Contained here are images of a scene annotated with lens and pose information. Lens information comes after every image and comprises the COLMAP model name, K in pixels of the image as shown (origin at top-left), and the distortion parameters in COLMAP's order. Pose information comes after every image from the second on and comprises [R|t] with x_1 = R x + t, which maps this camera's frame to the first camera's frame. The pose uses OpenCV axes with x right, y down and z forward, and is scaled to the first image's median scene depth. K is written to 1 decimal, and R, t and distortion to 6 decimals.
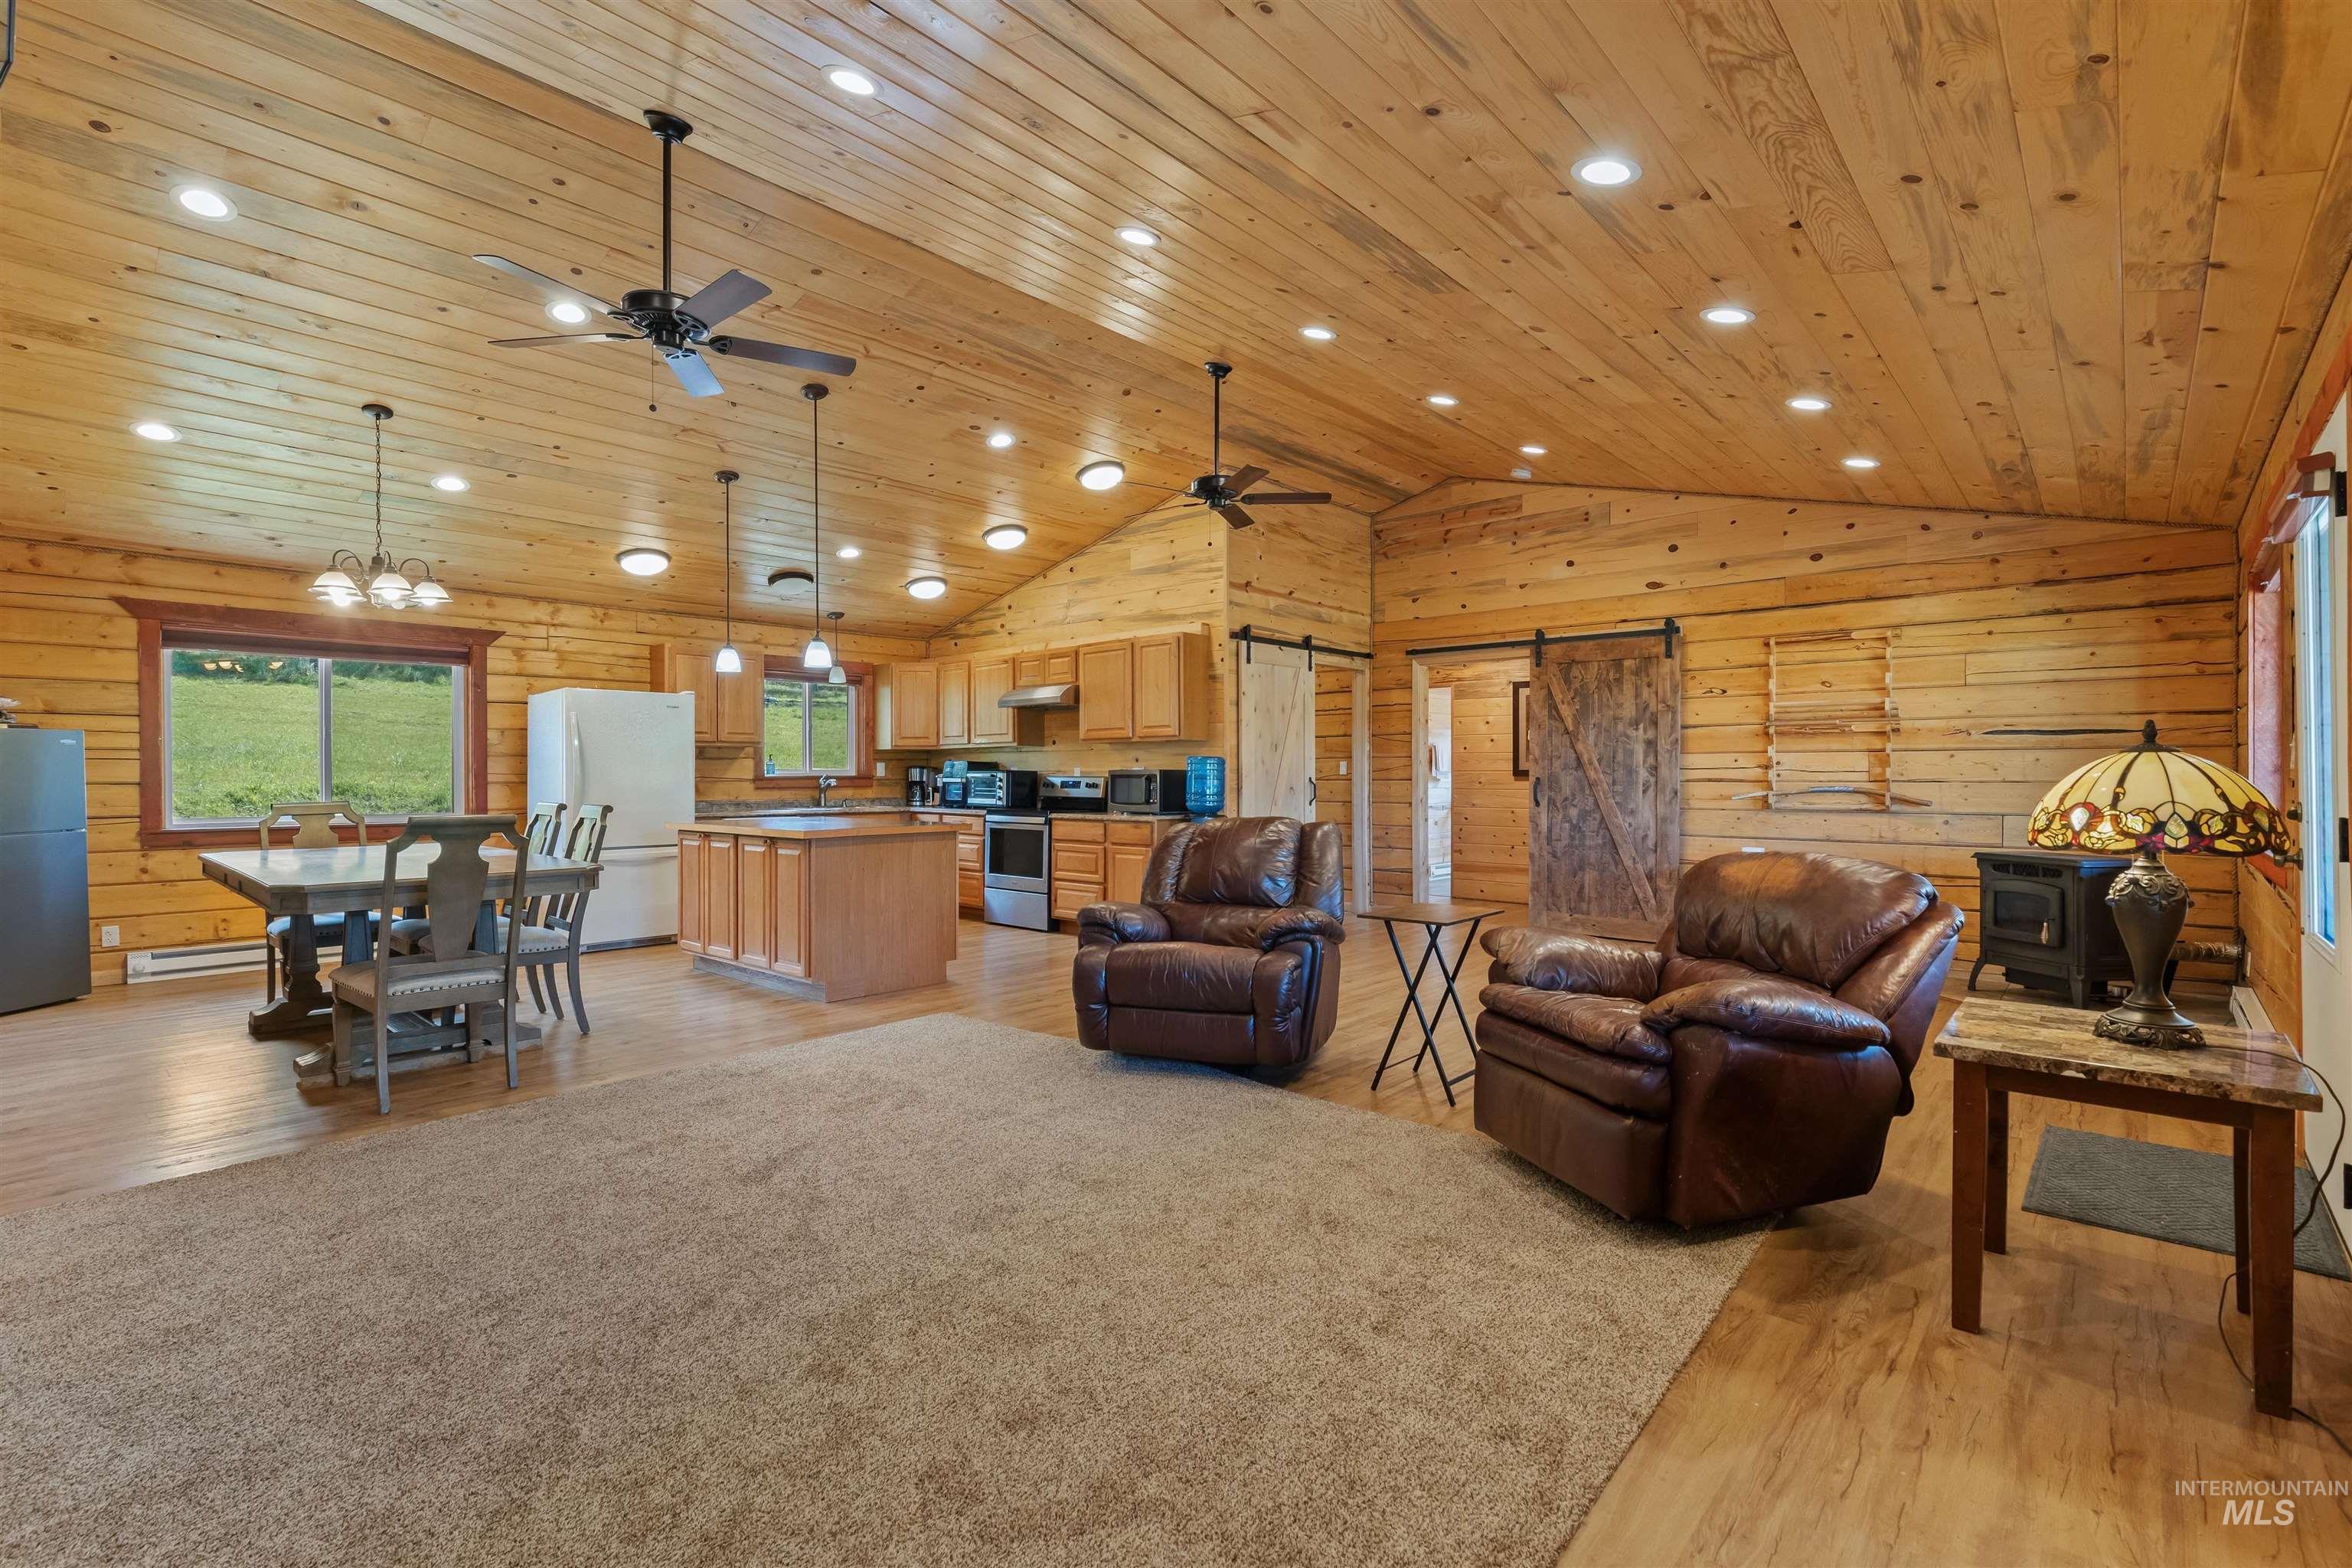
lens RADIAL K [[1060.6, 0, 1200.1], [0, 1060.6, 780.2], [0, 0, 1]] dist [-0.002696, 0.000198]
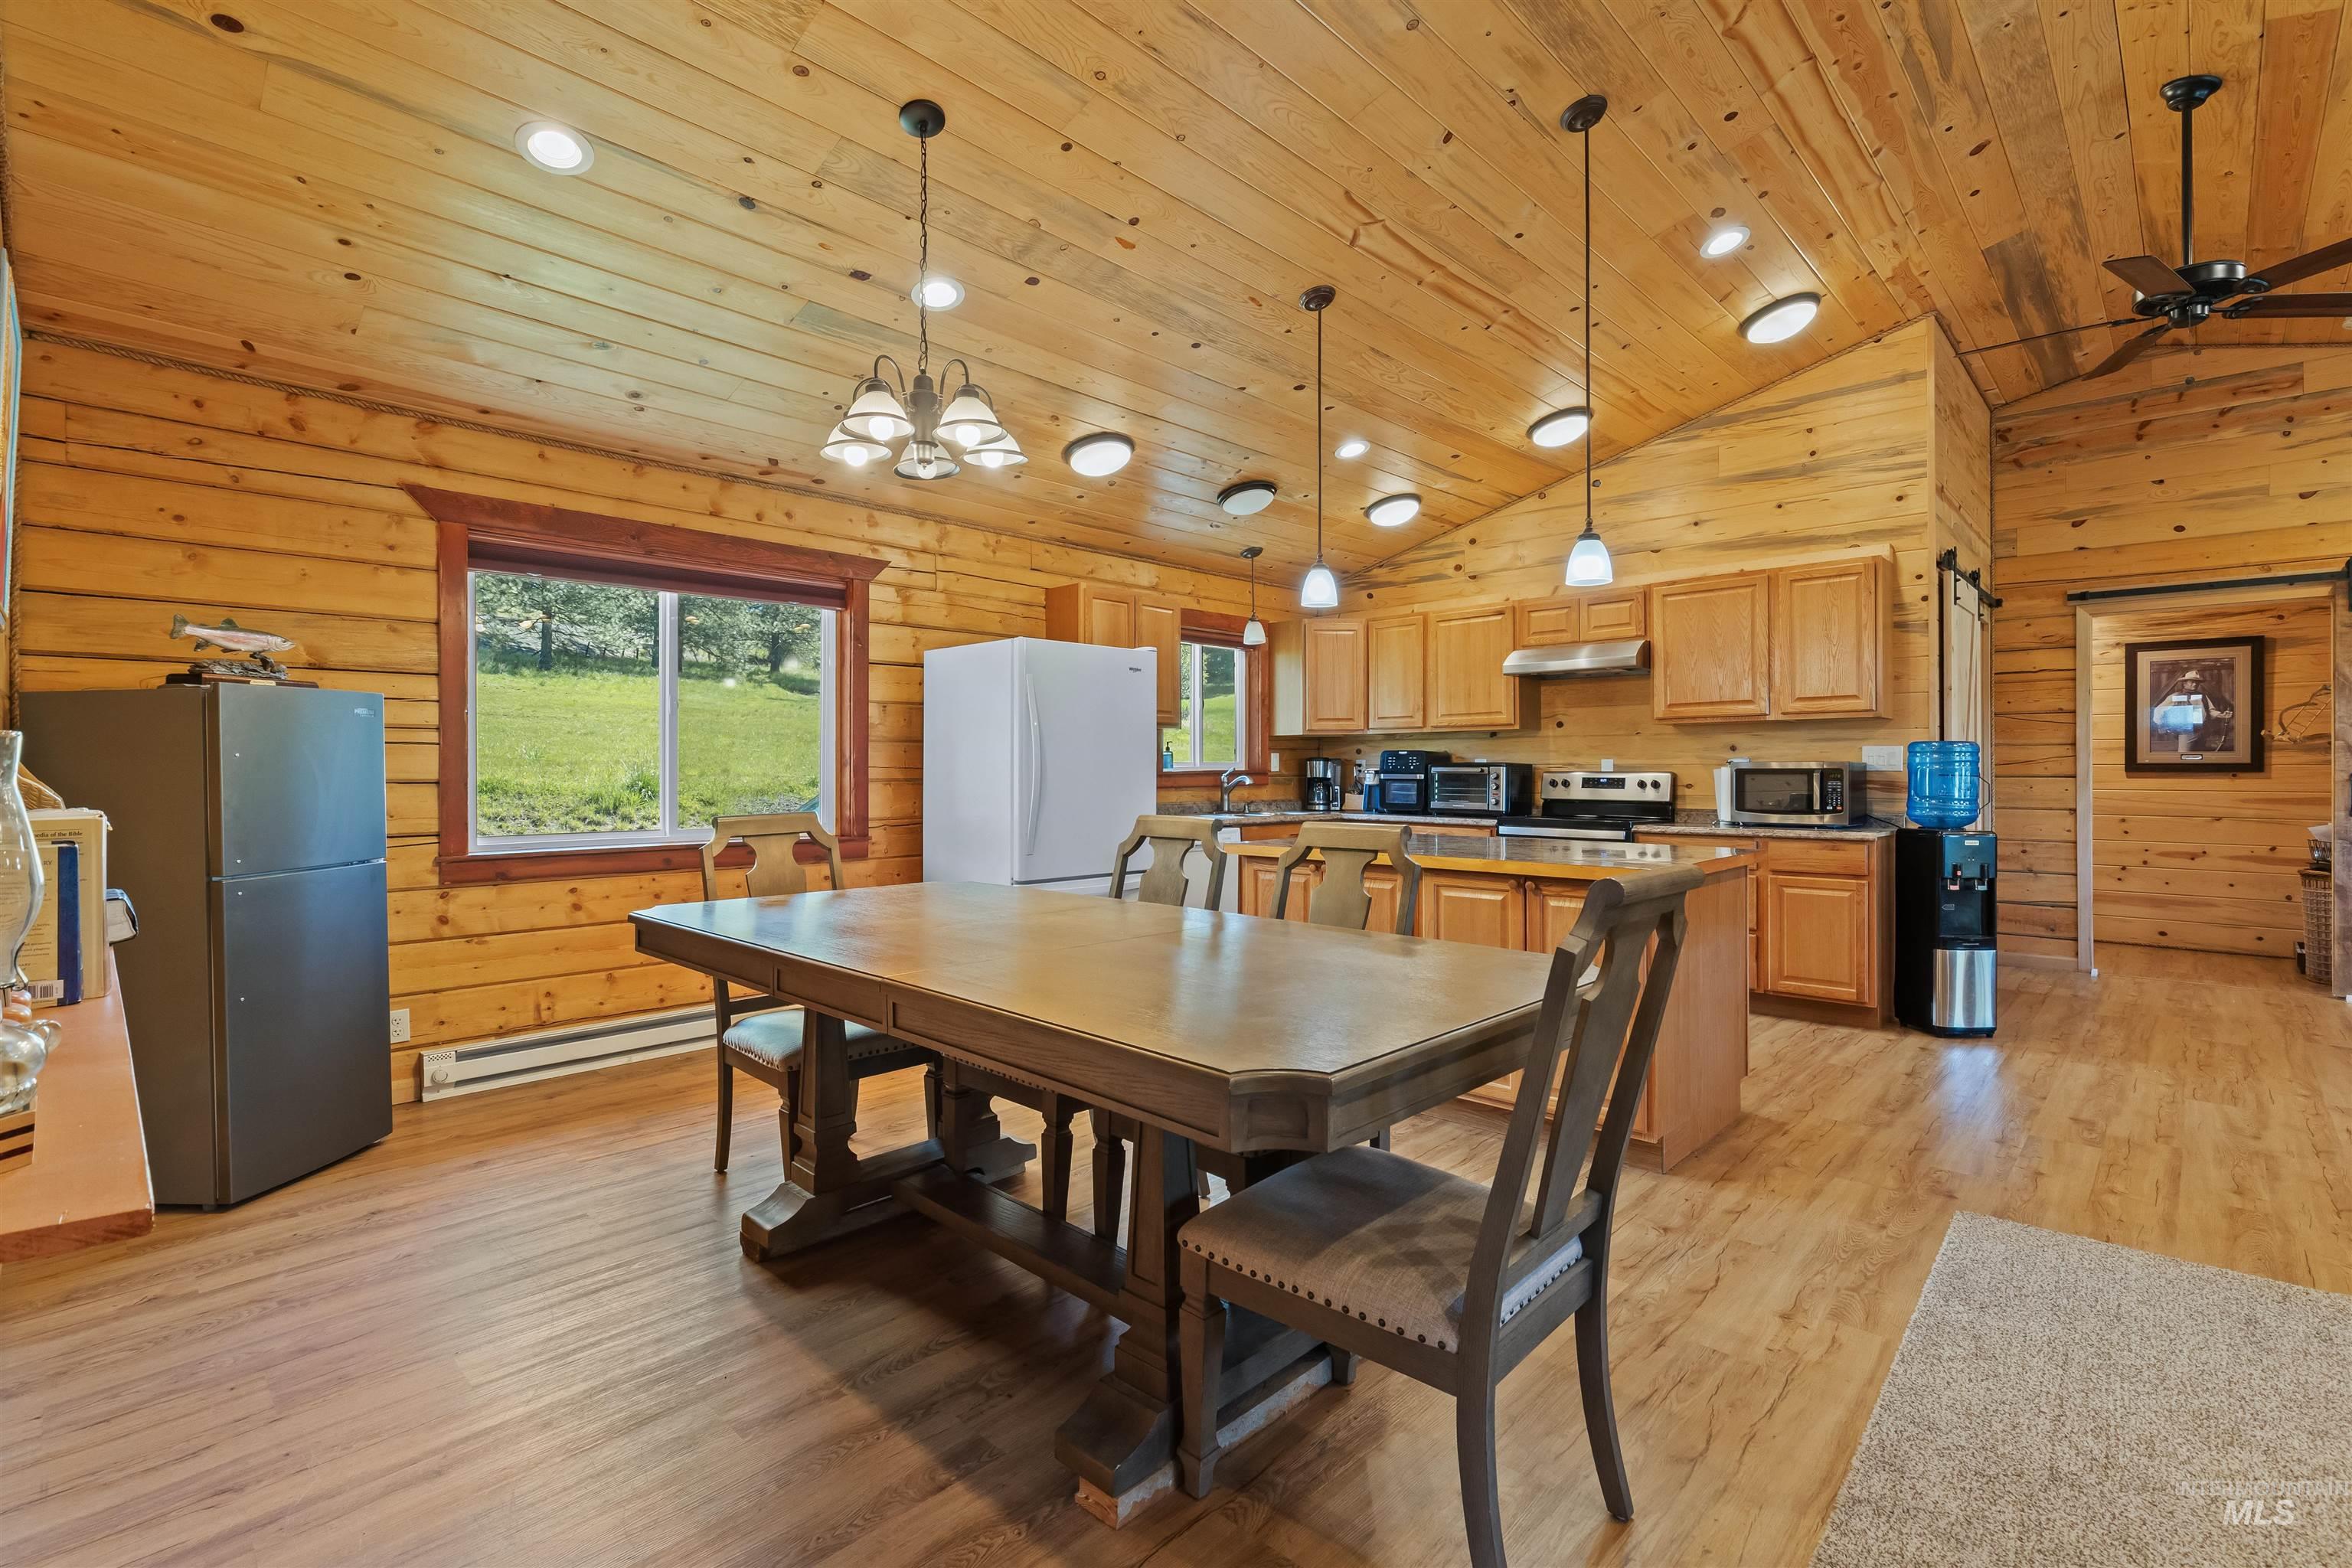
lens RADIAL K [[1060.6, 0, 1184.9], [0, 1060.6, 767.2], [0, 0, 1]] dist [-0.002696, 0.000198]
pose [[0.998947, 0.000939, -0.045864, -0.410269], [-0.001256, 0.999976, -0.006878, -0.001421], [0.045856, 0.006929, 0.998924, 0.301840]]
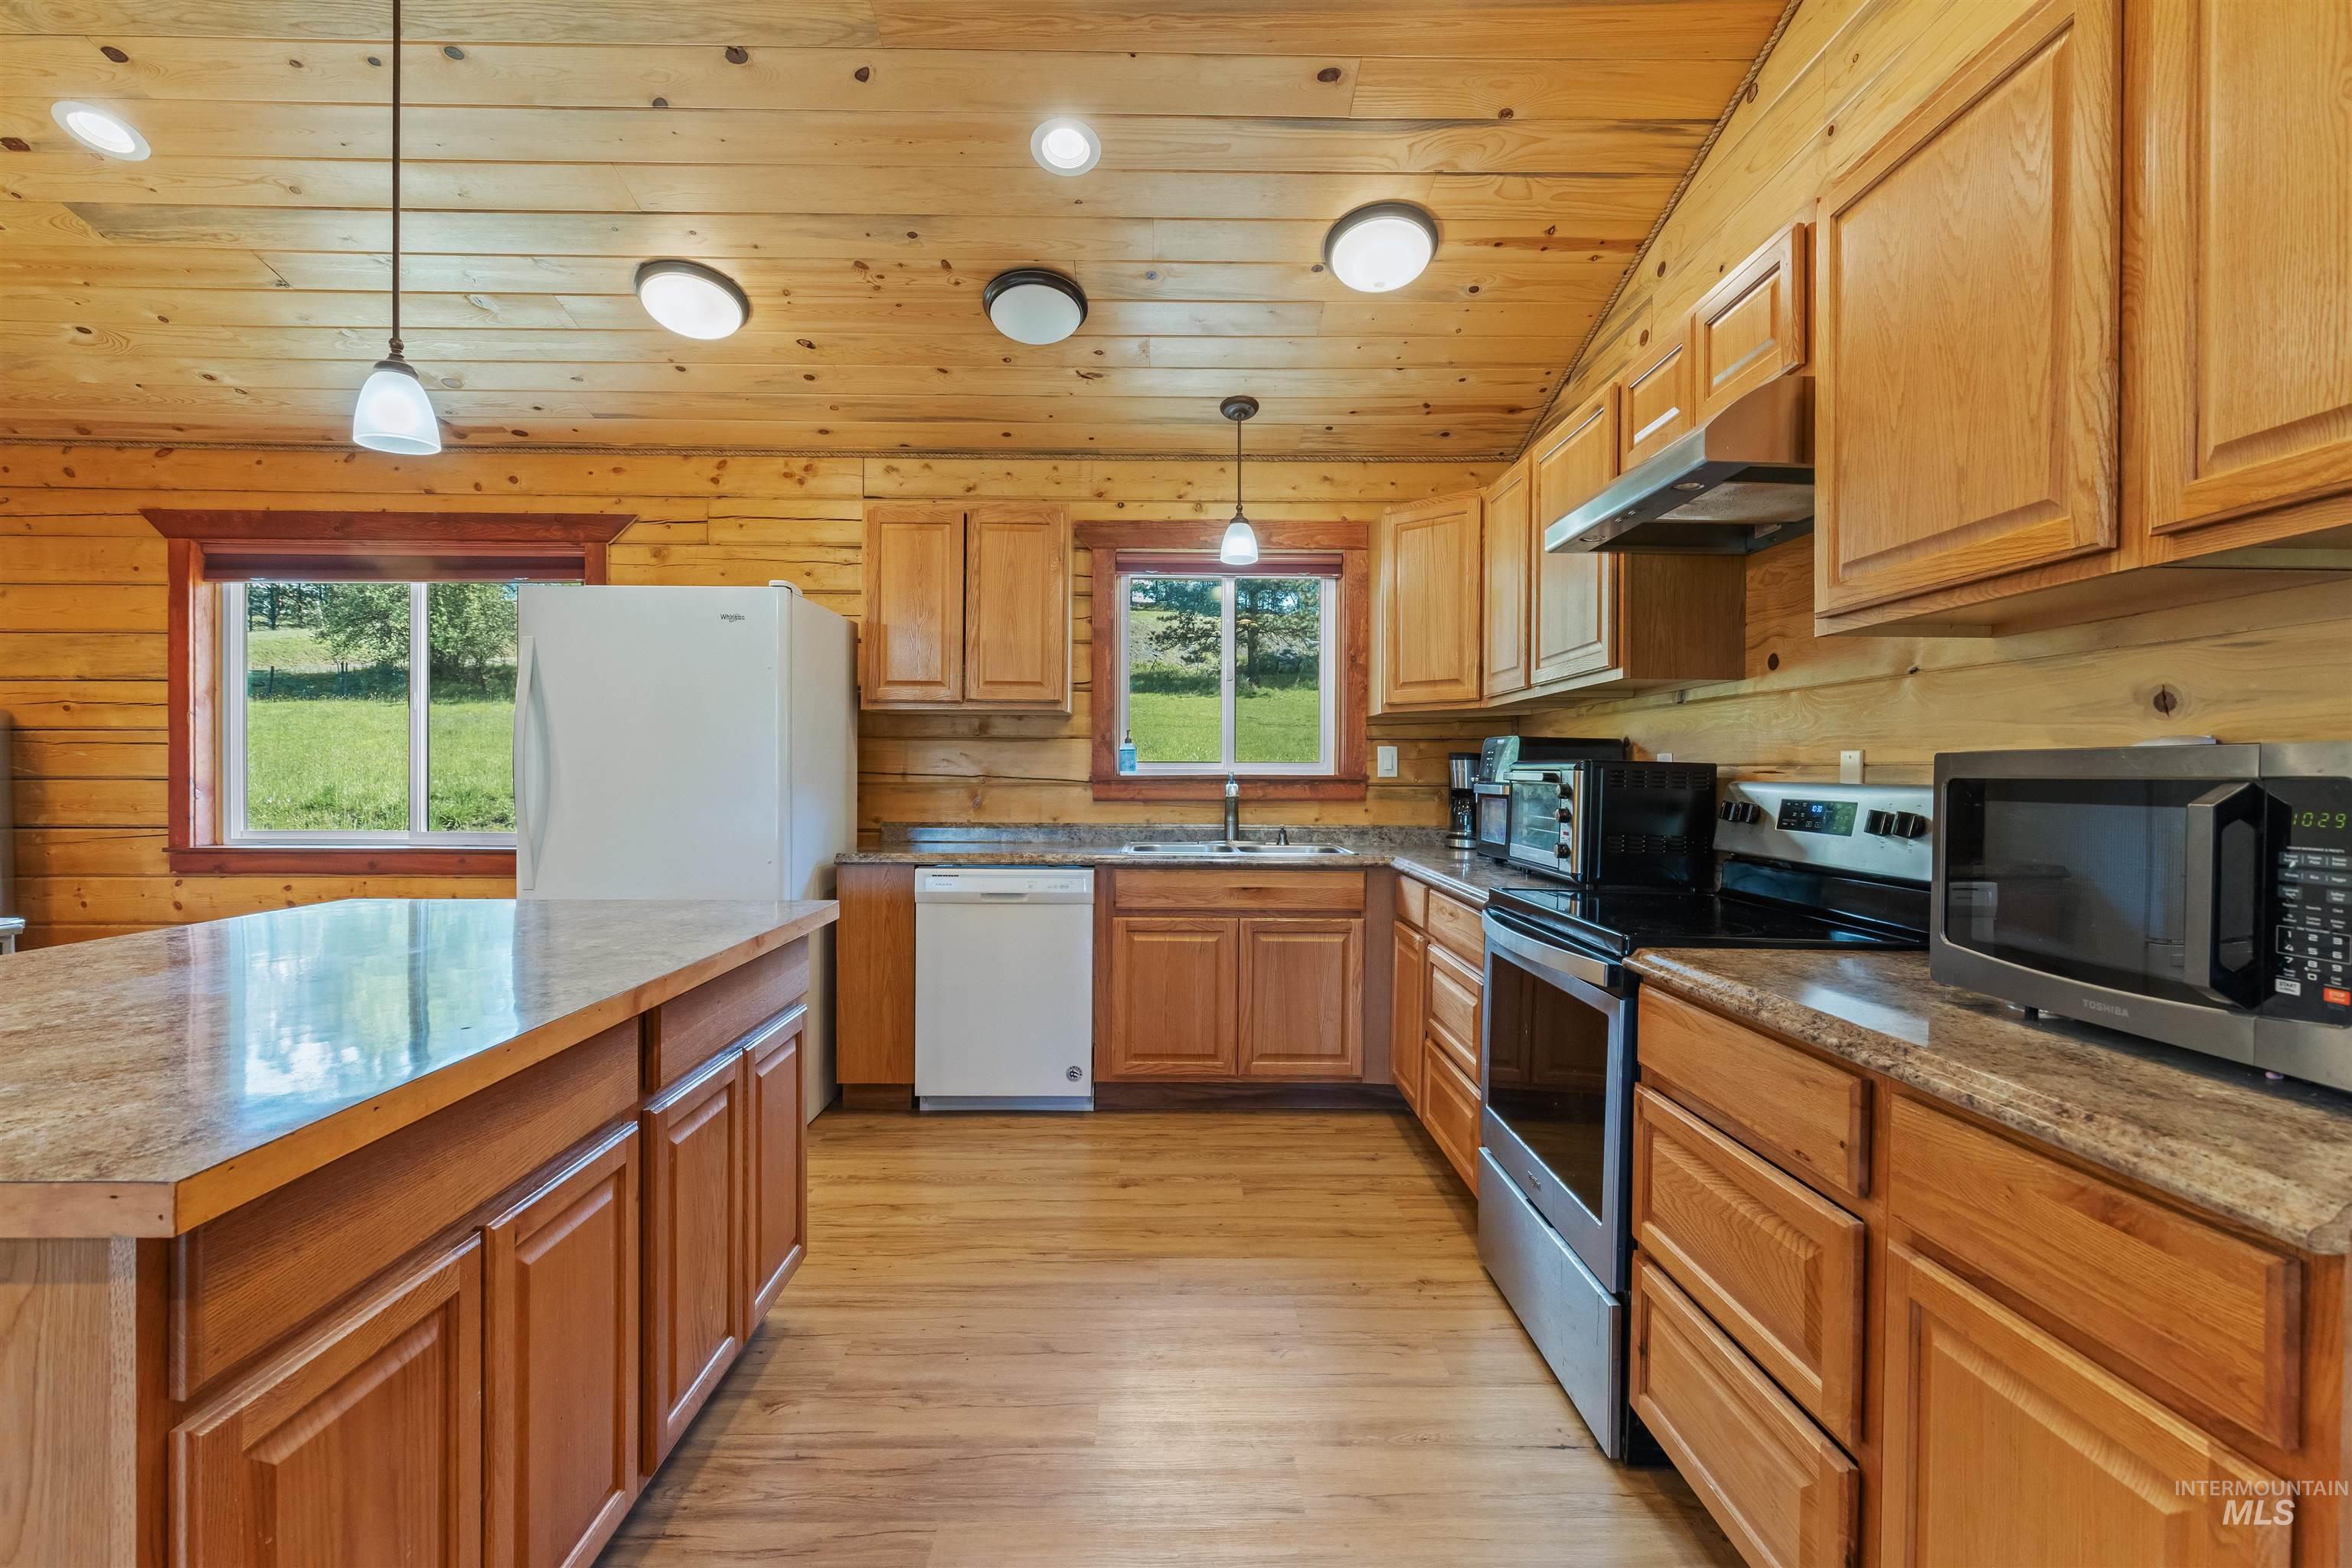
lens RADIAL K [[1060.6, 0, 1179.4], [0, 1060.6, 779.3], [0, 0, 1]] dist [-0.002696, 0.000198]
pose [[0.673673, 0.009430, -0.738969, -0.040461], [-0.009908, 0.999944, 0.003728, -0.004375], [0.738963, 0.004811, 0.673729, 0.793014]]
